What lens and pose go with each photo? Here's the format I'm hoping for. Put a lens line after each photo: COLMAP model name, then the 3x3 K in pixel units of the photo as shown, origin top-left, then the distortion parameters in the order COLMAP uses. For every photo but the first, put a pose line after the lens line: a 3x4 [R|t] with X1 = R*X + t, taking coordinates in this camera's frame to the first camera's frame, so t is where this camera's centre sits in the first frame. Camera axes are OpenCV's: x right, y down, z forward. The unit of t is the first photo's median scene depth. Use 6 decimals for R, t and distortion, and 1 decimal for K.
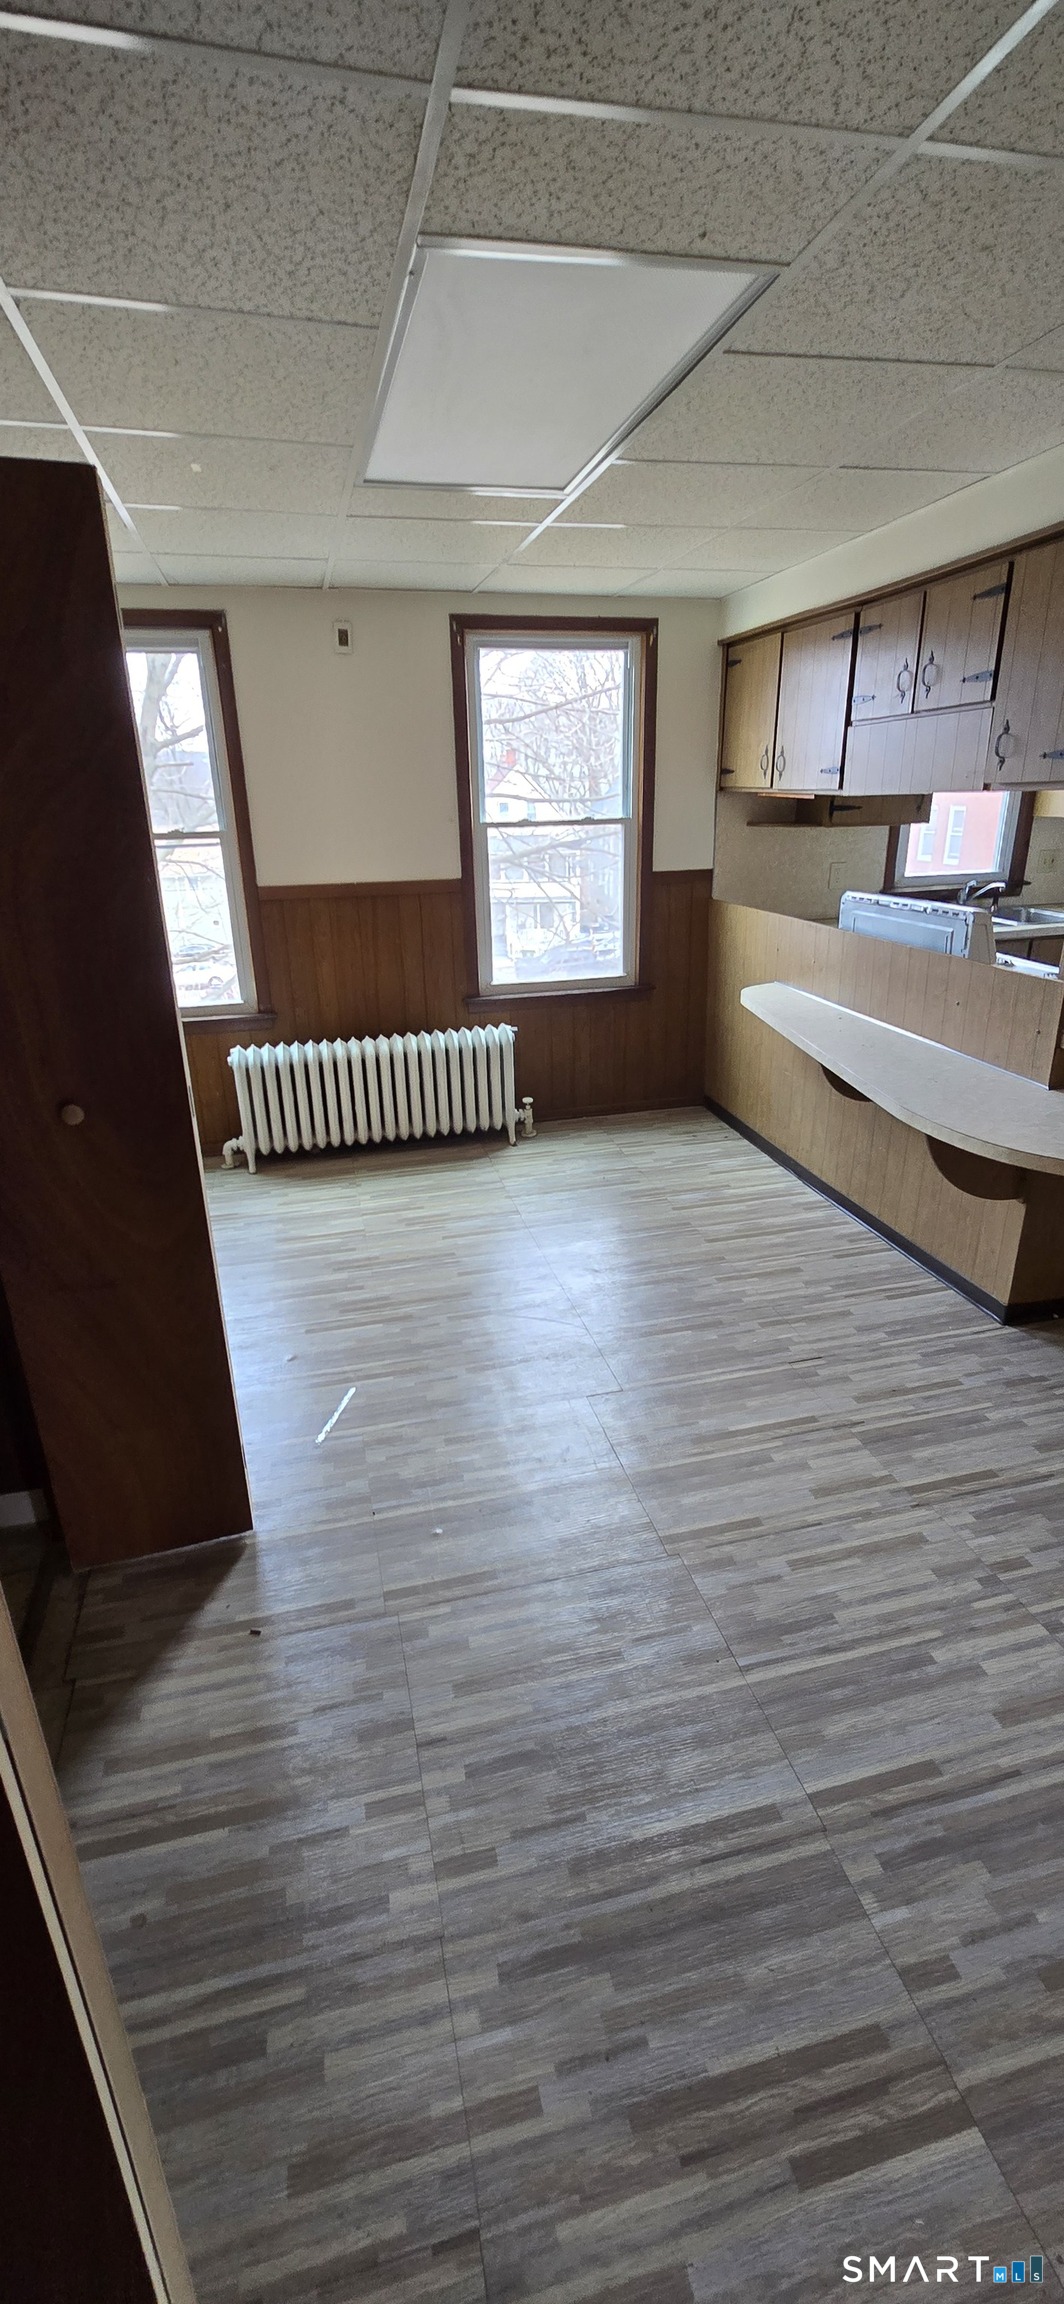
lens RADIAL K [[947.9, 0, 528.9], [0, 947.9, 1144.9], [0, 0, 1]] dist [-0.003234, -0.000232]
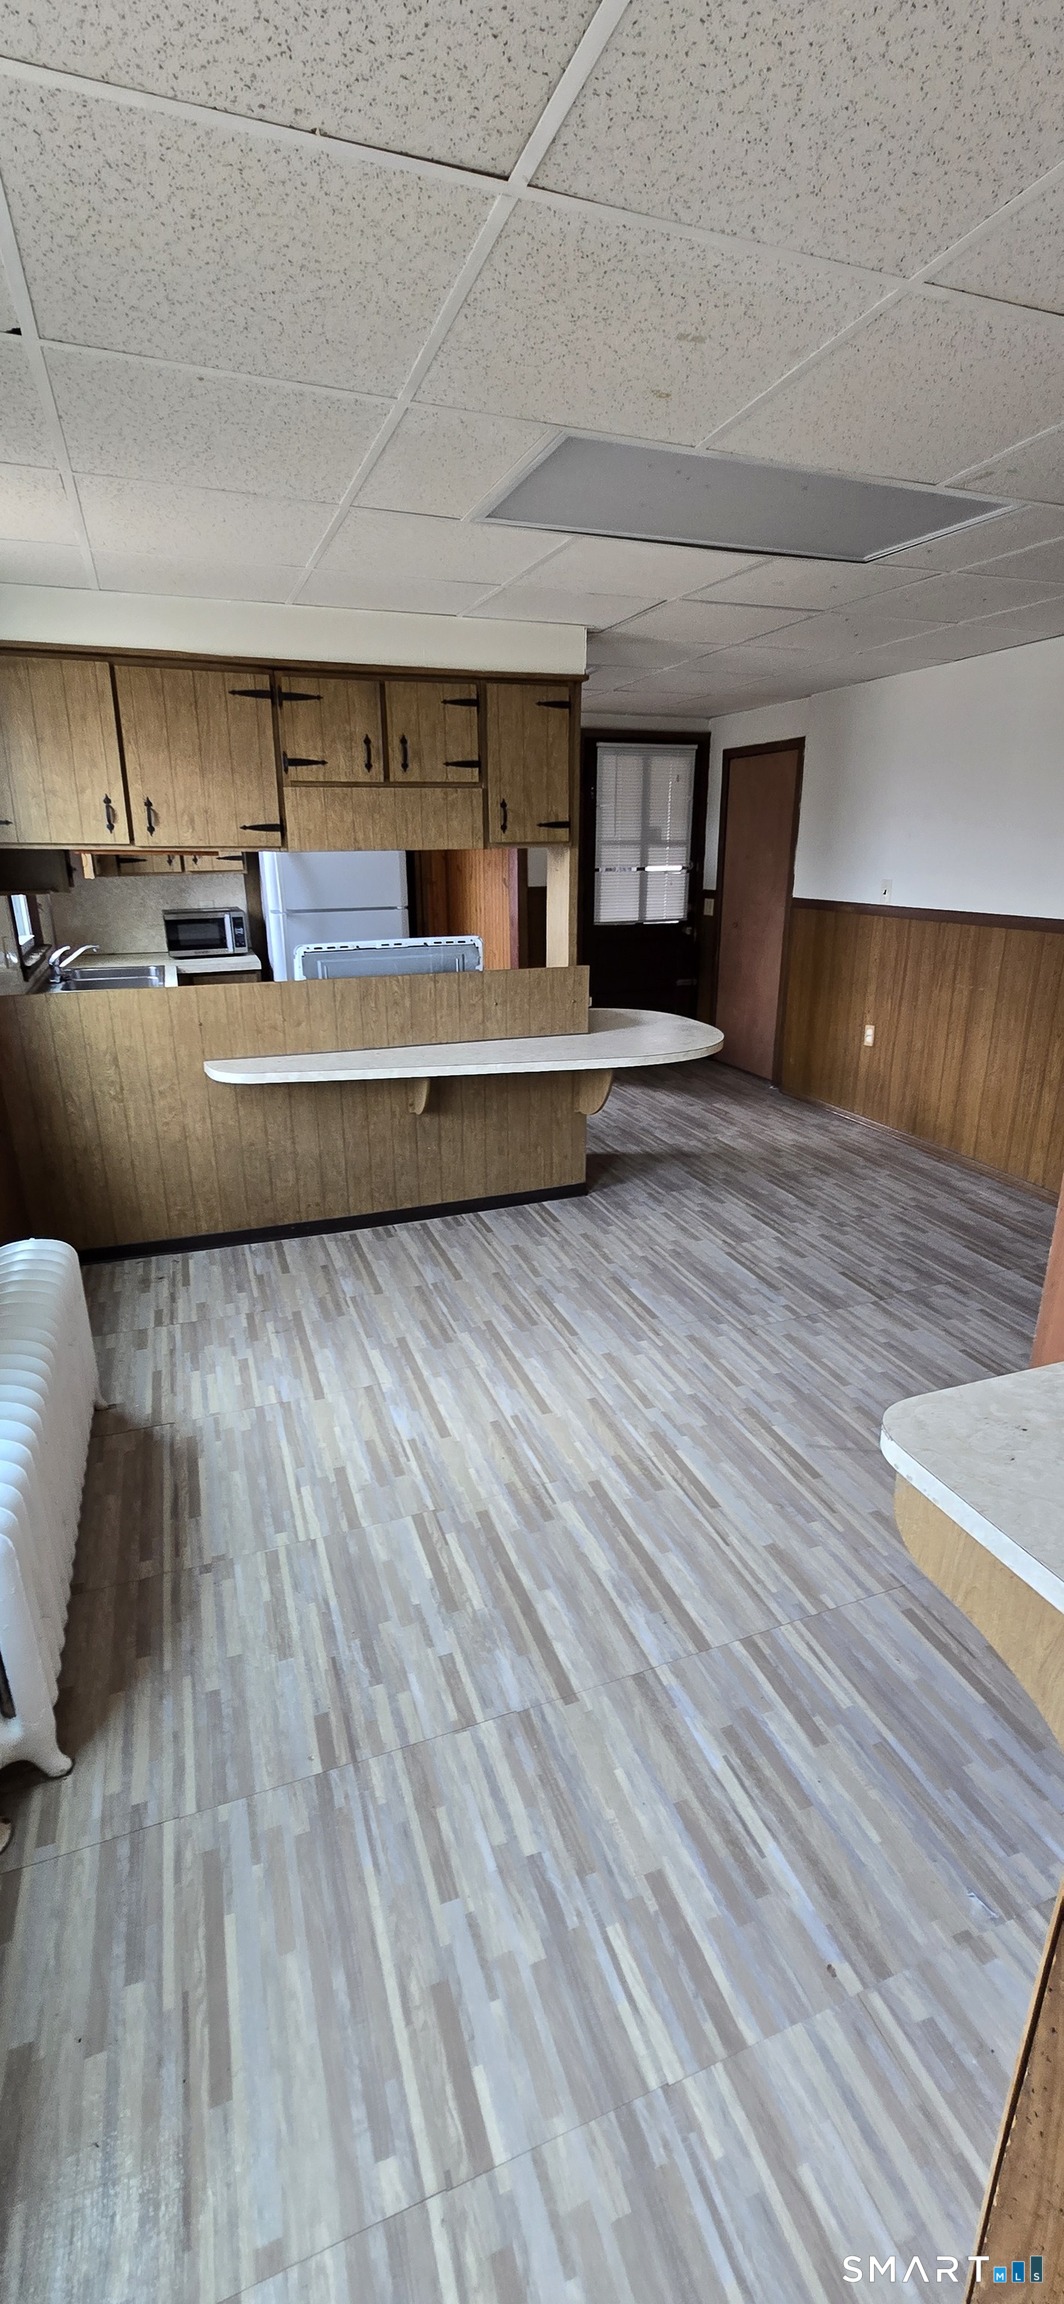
lens RADIAL K [[947.9, 0, 531.3], [0, 947.9, 1145.1], [0, 0, 1]] dist [-0.003234, -0.000232]
pose [[-0.108595, -0.289028, 0.951141, -0.975733], [0.354361, 0.882690, 0.308686, -0.408386], [-0.928782, 0.370569, 0.006564, 1.128100]]
